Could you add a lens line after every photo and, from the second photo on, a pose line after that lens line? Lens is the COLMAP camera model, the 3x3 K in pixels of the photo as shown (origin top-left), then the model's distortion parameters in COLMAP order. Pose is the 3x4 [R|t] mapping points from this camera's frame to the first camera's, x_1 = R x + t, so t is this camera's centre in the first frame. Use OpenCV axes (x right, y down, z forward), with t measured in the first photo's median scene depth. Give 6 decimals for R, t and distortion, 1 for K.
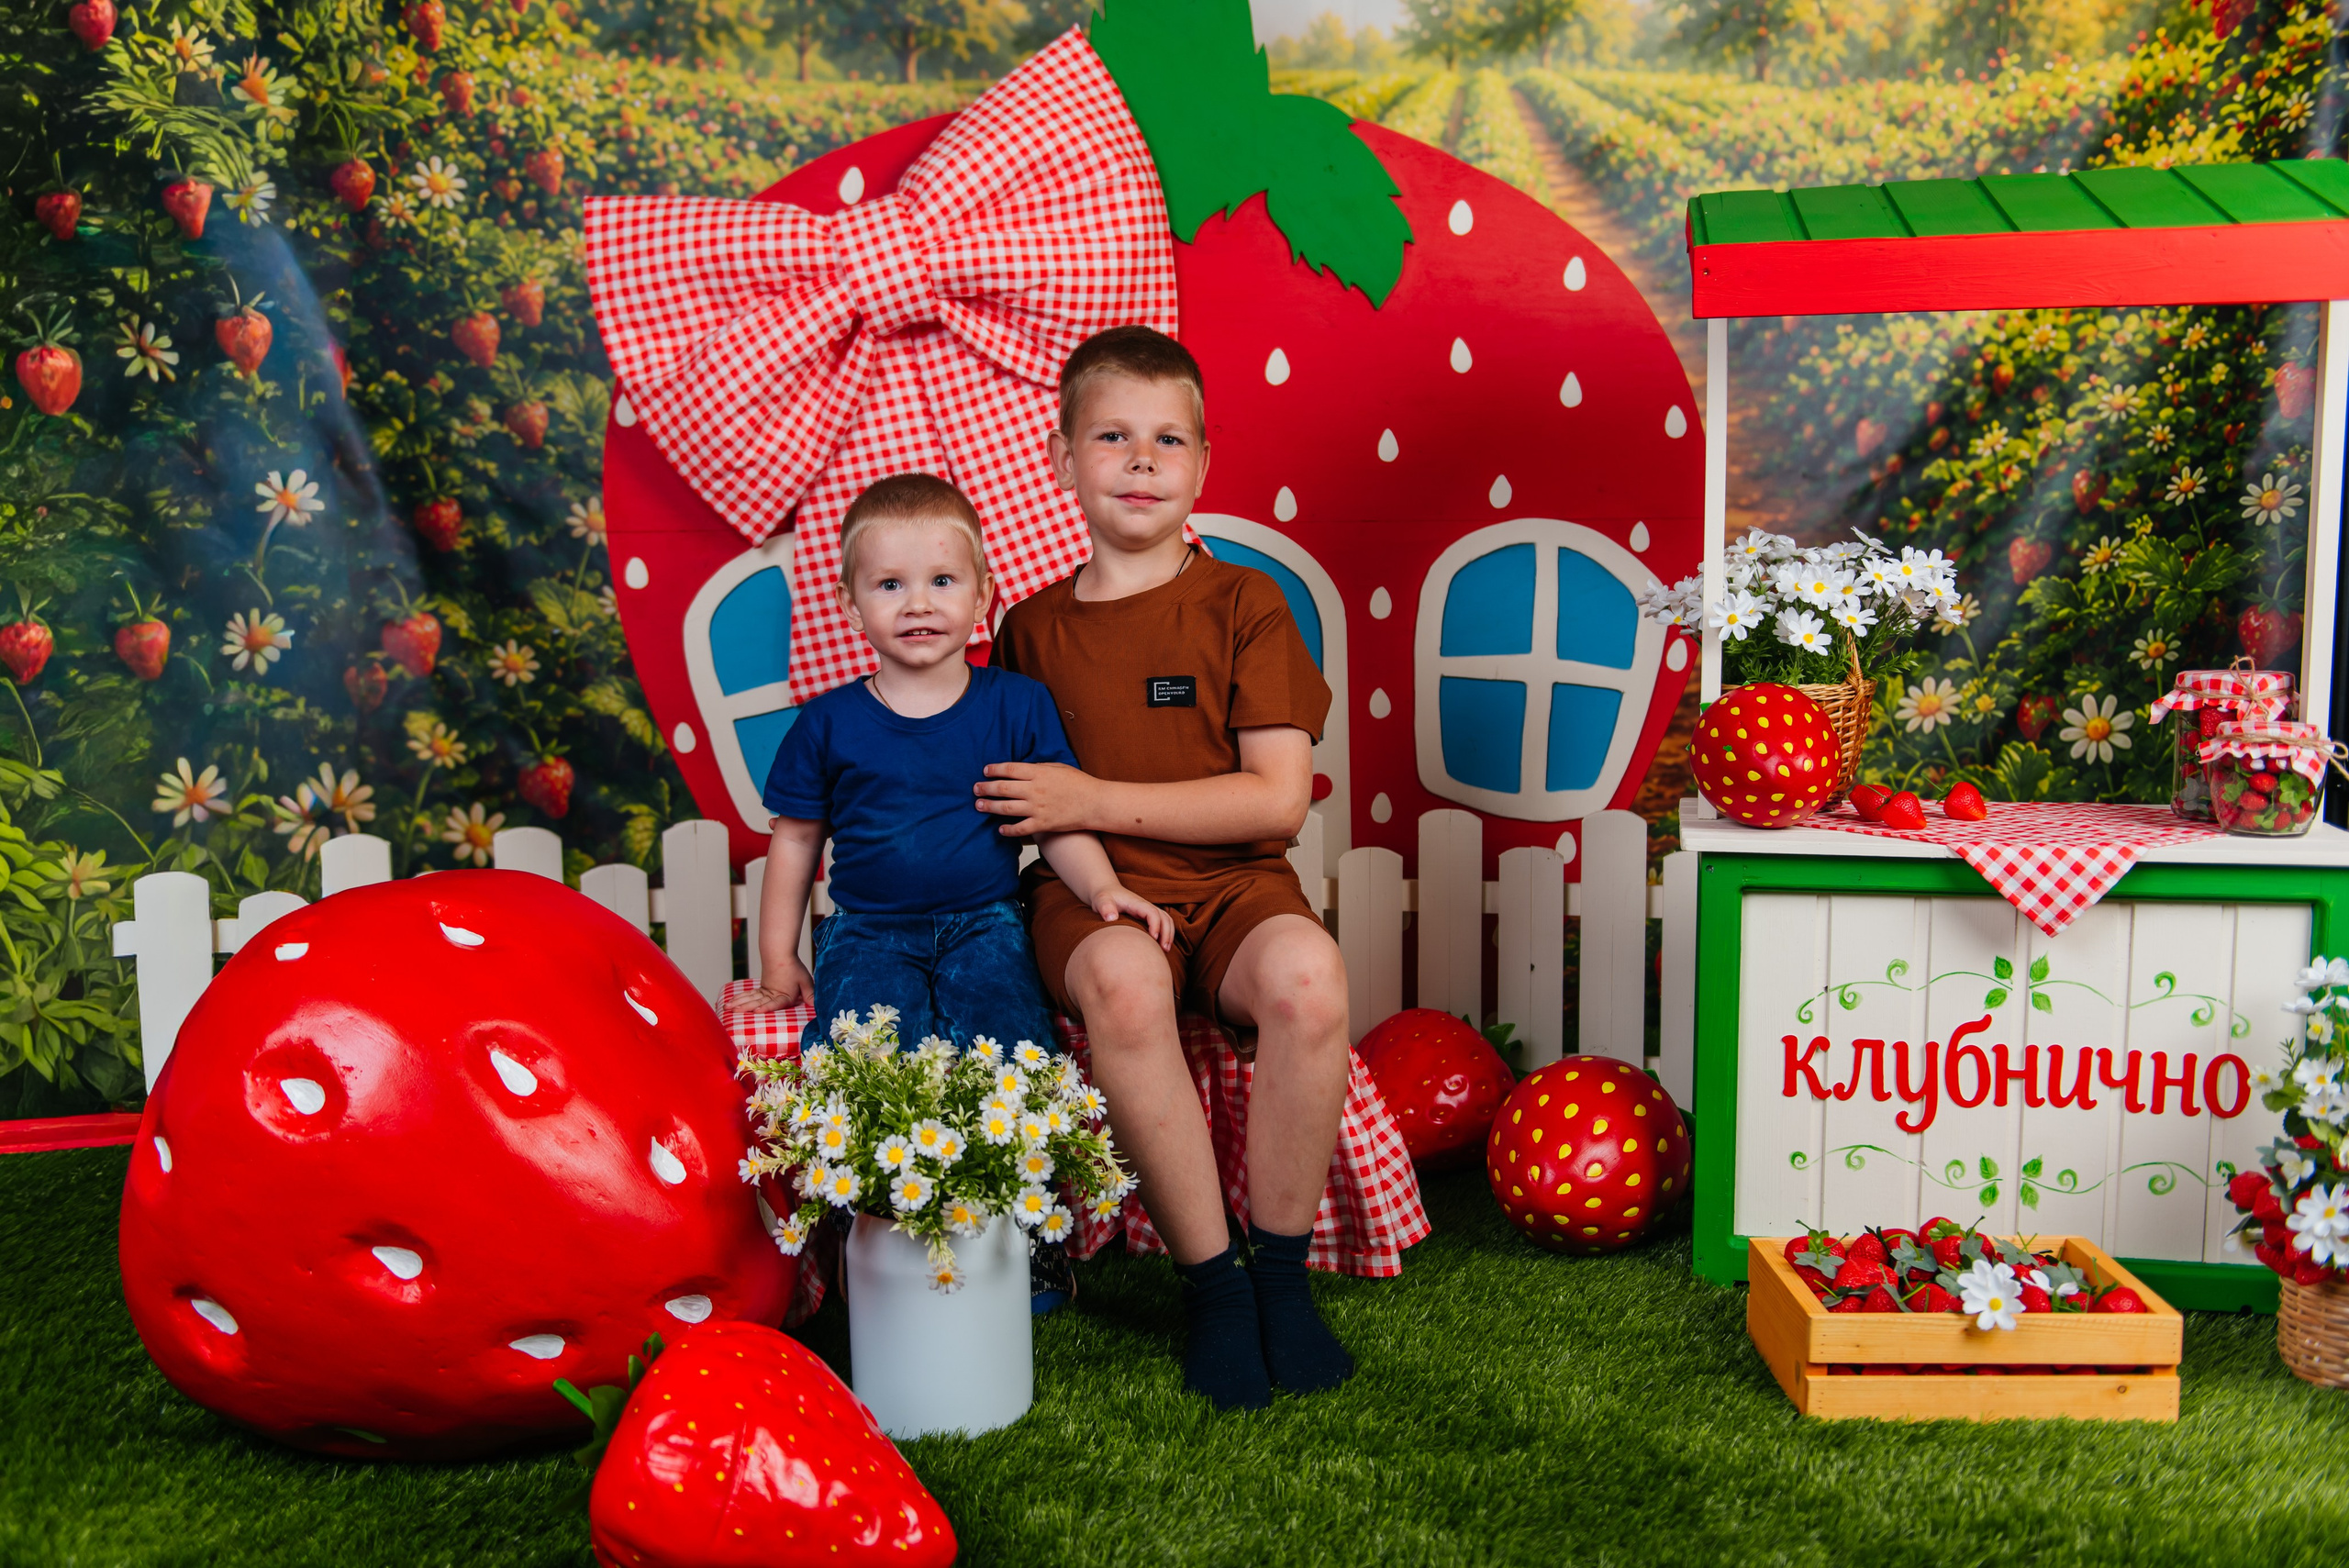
lens RADIAL K [[2009.2, 0, 1174.5], [0, 2009.2, 784.0], [0, 0, 1]] dist [-0.013294, -0.006934]
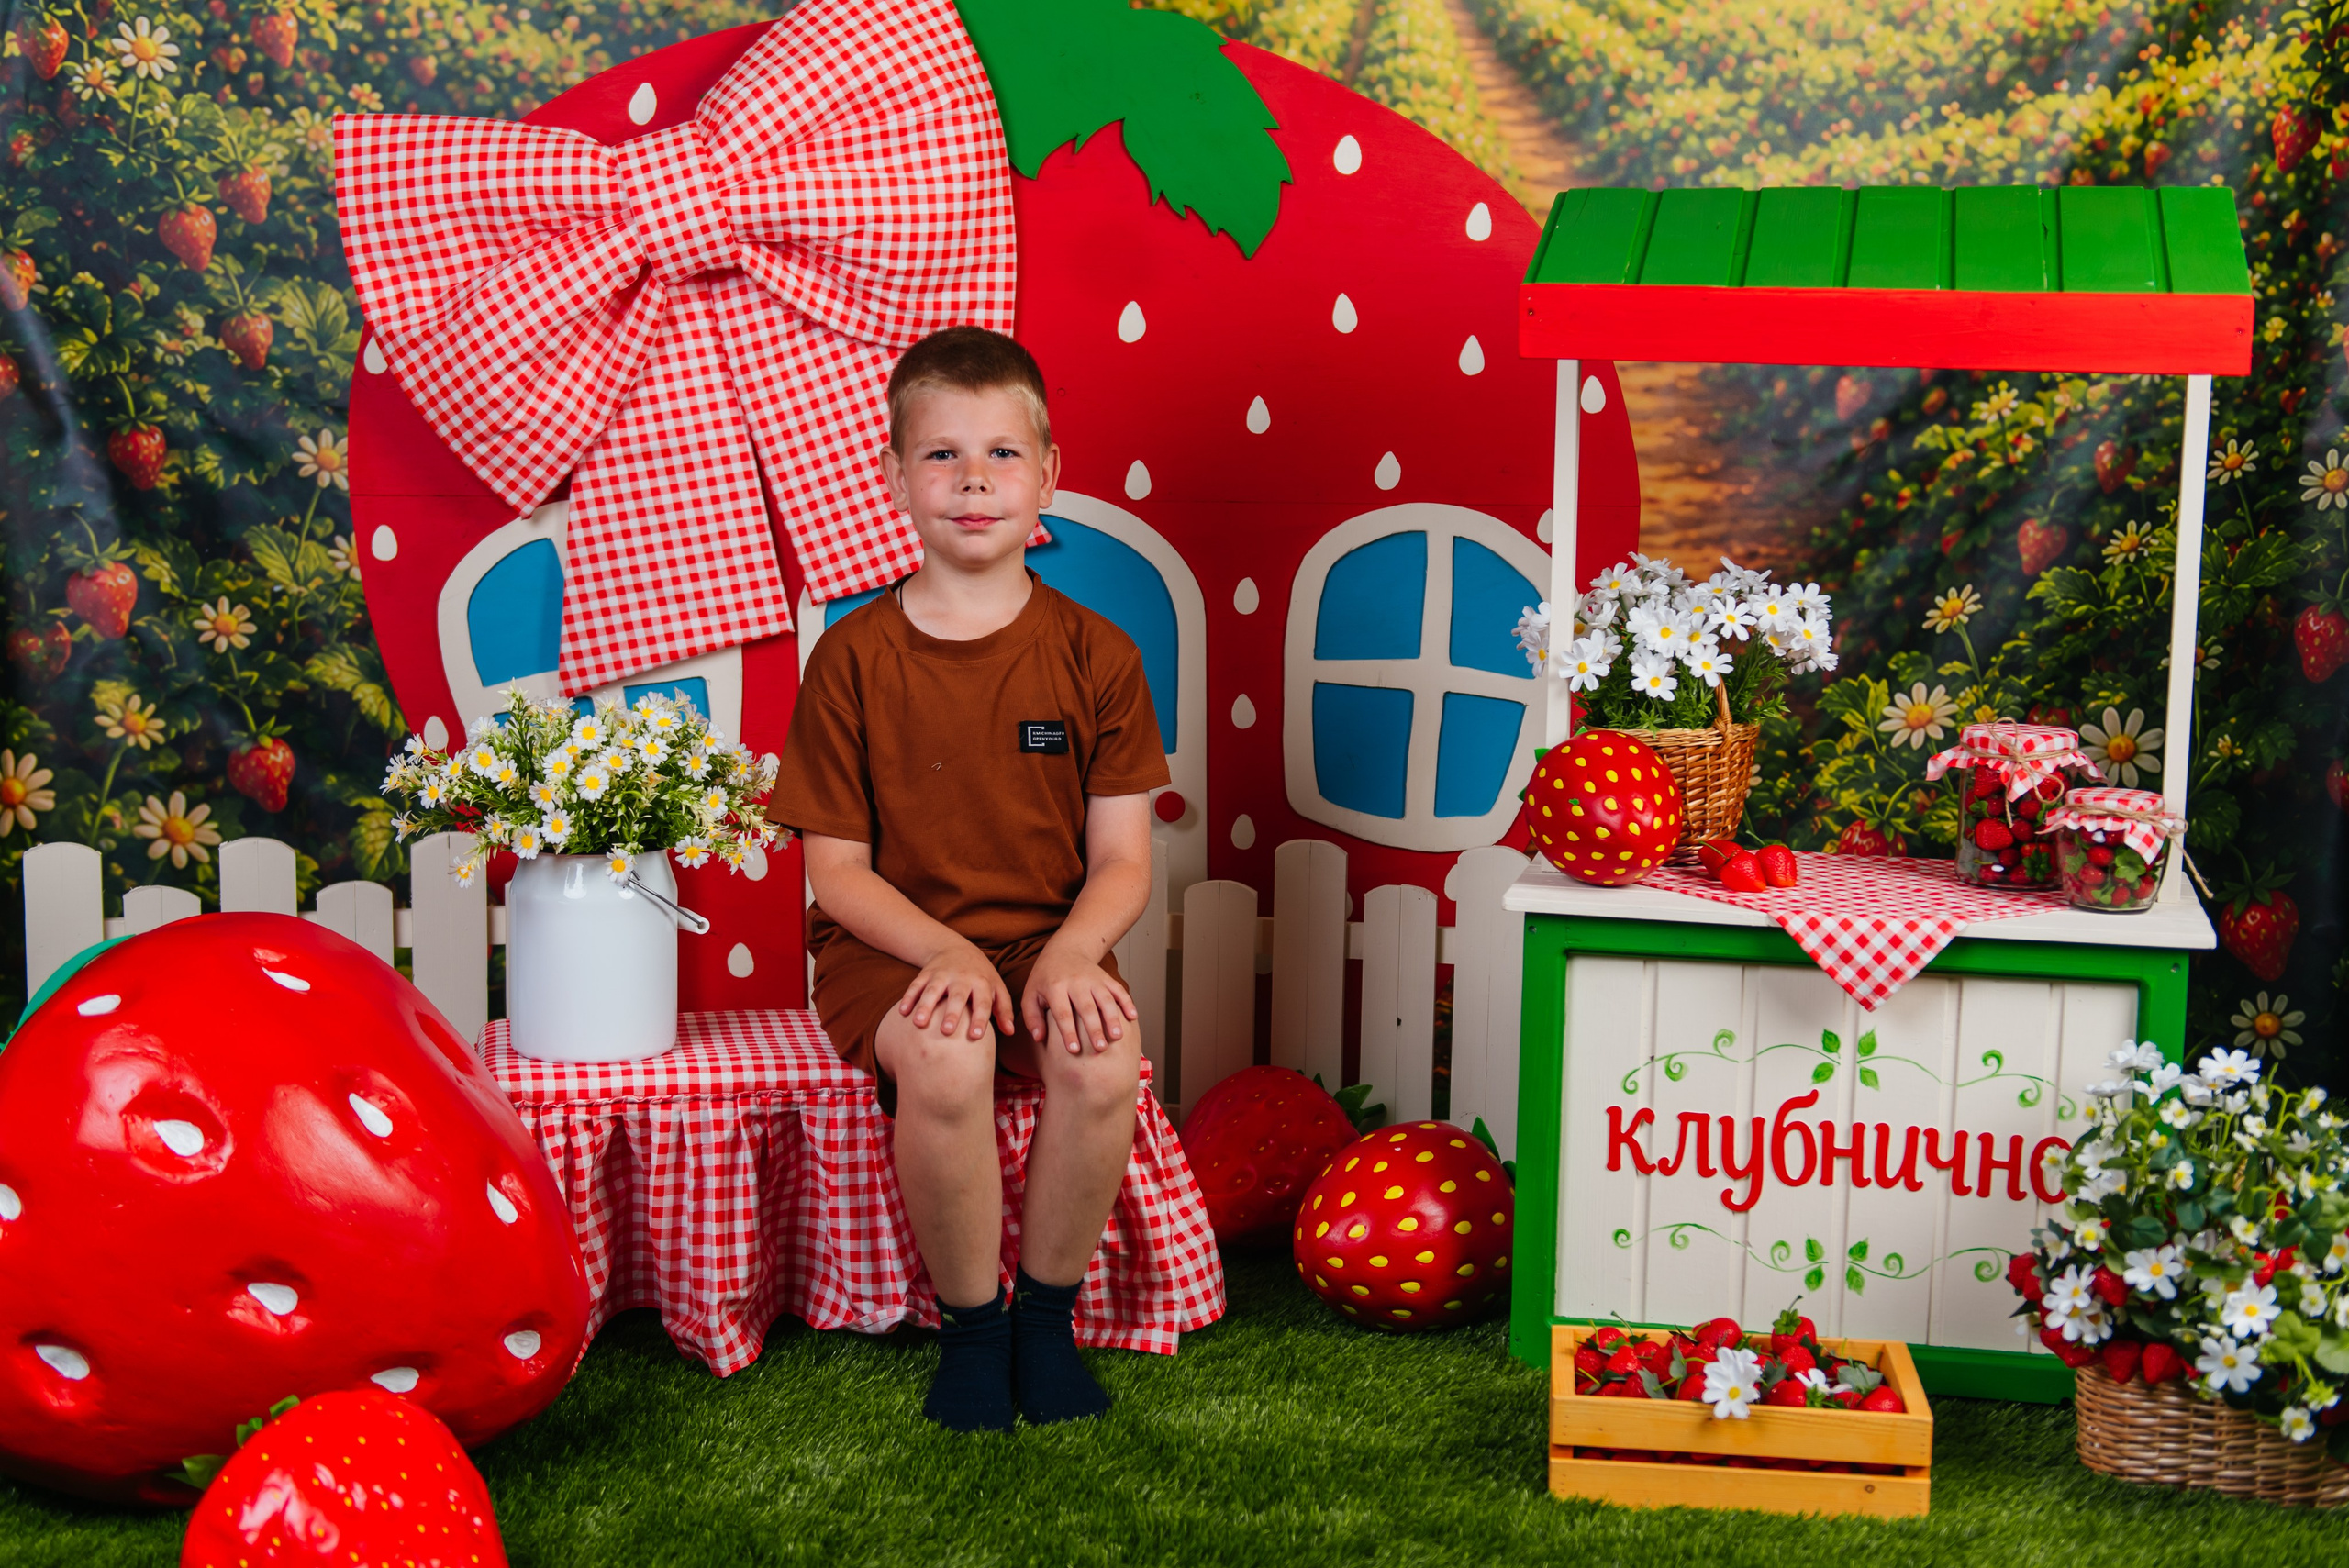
lens RADIAL K [[3157.1, 0, 1191.4], [0, 3157.1, 754.8], [0, 0, 1]] dist [-0.005971, 0.027843]
pose [[0.999567, 0.024292, 0.016581, 0.061069], [-0.024652, 0.999457, 0.021859, -0.053462], [-0.016041, -0.022258, 0.999624, -0.378347]]
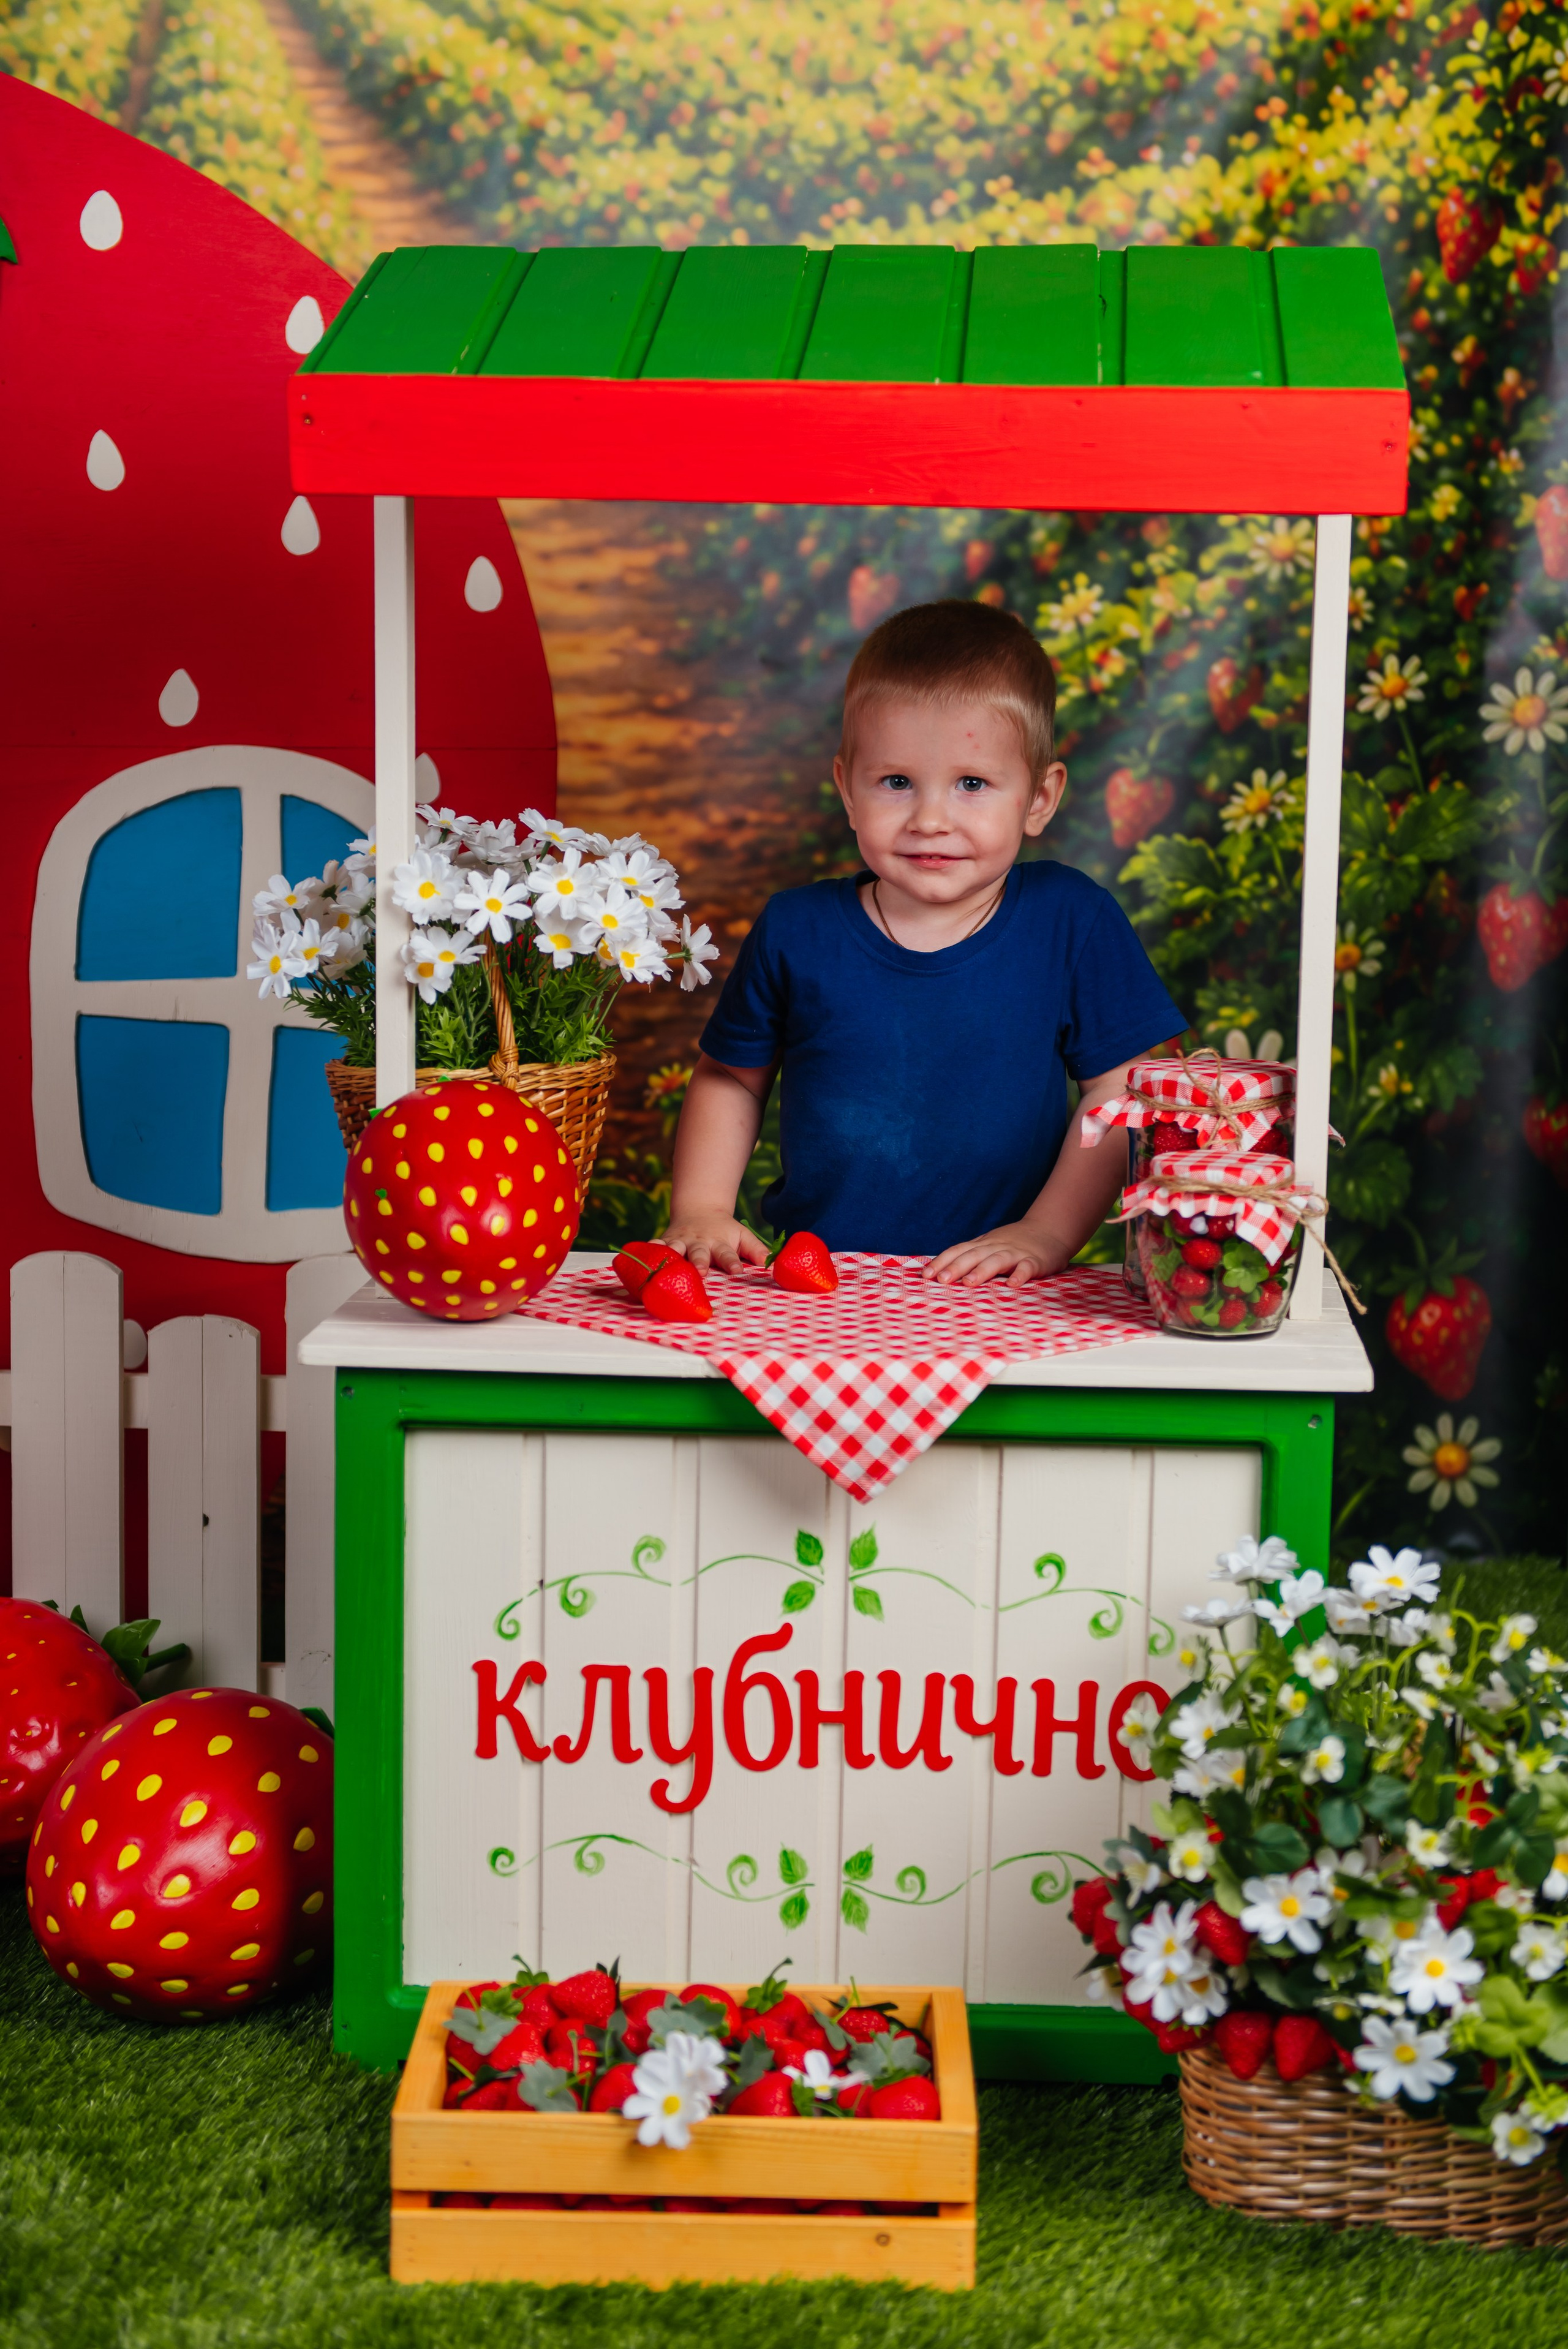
lens RADIAL K [[3764.6, 0, 813.5], [0, 3764.6, 1165.9], [0, 0, 1]] dist [0.047445, -0.190665]
pose [[0.984551, -0.000757, 0.175094, 0.159266], [-0.005500, 0.999363, 0.035248, -0.052306], [-0.175009, -0.035667, 0.983921, -0.114820]]
